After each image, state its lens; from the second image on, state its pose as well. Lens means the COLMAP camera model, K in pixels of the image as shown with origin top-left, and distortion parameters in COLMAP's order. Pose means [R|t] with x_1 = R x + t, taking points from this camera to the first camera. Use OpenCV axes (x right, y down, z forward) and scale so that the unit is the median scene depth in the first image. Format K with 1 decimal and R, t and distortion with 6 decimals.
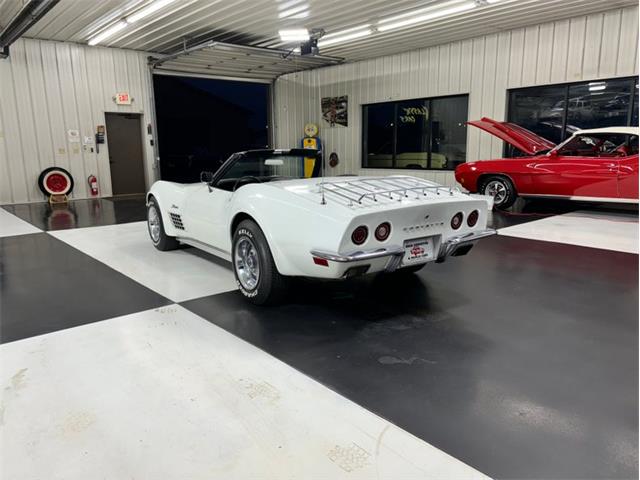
lens RADIAL K [[487.3, 0, 320.1], [0, 487.3, 246.5], [0, 0, 1]] dist [0.042745, -0.040870]
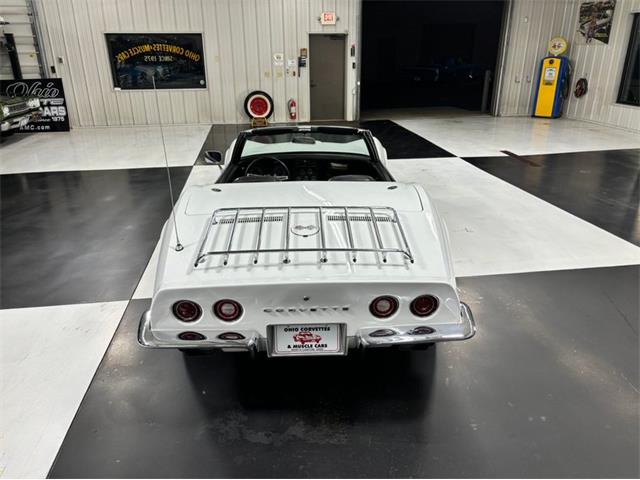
lens RADIAL K [[487.3, 0, 321.2], [0, 487.3, 240.3], [0, 0, 1]] dist [0.042745, -0.040870]
pose [[0.842930, 0.205554, -0.497209, 0.153904], [-0.114166, 0.971431, 0.208057, -0.077866], [0.525771, -0.118613, 0.842316, 0.134396]]
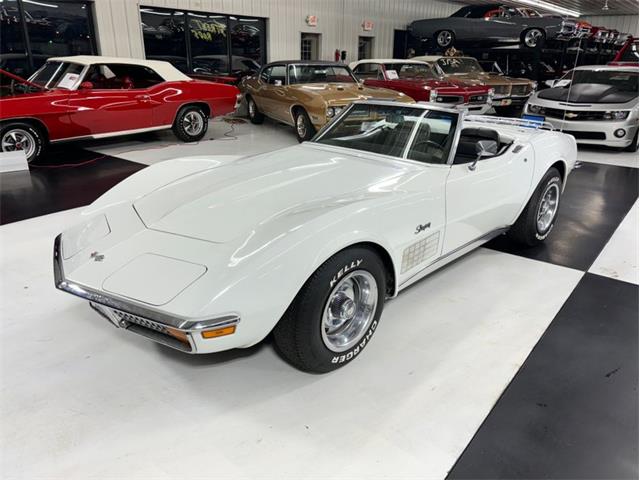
lens RADIAL K [[487.3, 0, 319.6], [0, 487.3, 237.8], [0, 0, 1]] dist [0.042745, -0.040870]
pose [[-0.195863, -0.333040, 0.922346, -0.342972], [0.191499, 0.909465, 0.369054, -0.128191], [-0.961751, 0.248912, -0.114354, 0.521473]]
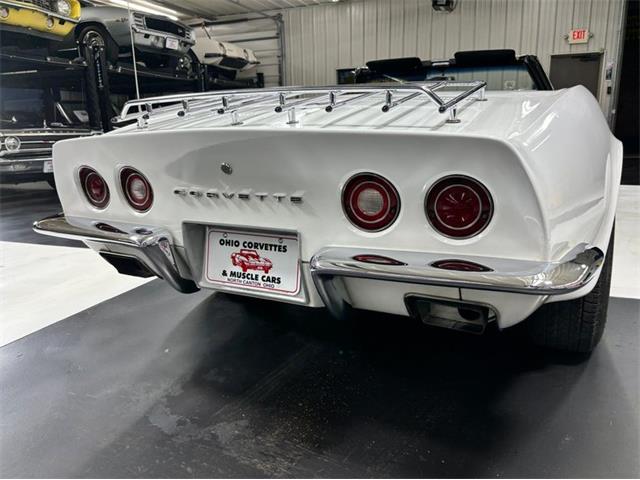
lens RADIAL K [[487.3, 0, 317.0], [0, 487.3, 240.3], [0, 0, 1]] dist [0.042745, -0.040870]
pose [[0.473120, 0.208059, -0.856078, 0.160010], [-0.164600, 0.975479, 0.146110, -0.020811], [0.865485, 0.071783, 0.495765, 0.251278]]
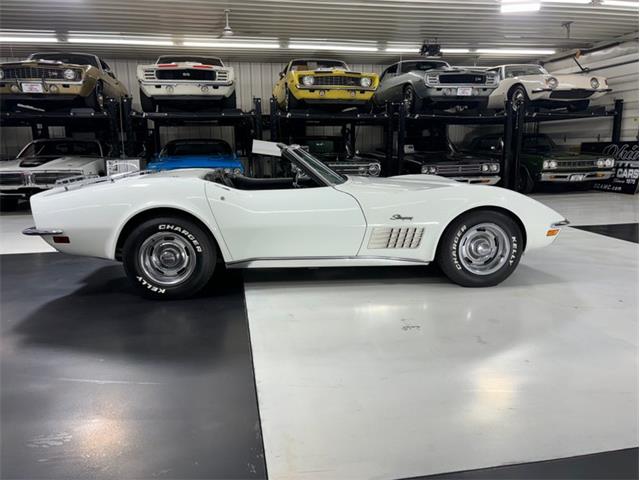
lens RADIAL K [[487.3, 0, 315.6], [0, 487.3, 240.1], [0, 0, 1]] dist [0.042745, -0.040870]
pose [[-0.498140, 0.186525, -0.846797, 0.292628], [-0.158389, 0.940584, 0.300358, -0.128845], [0.852508, 0.283744, -0.438999, 0.619433]]
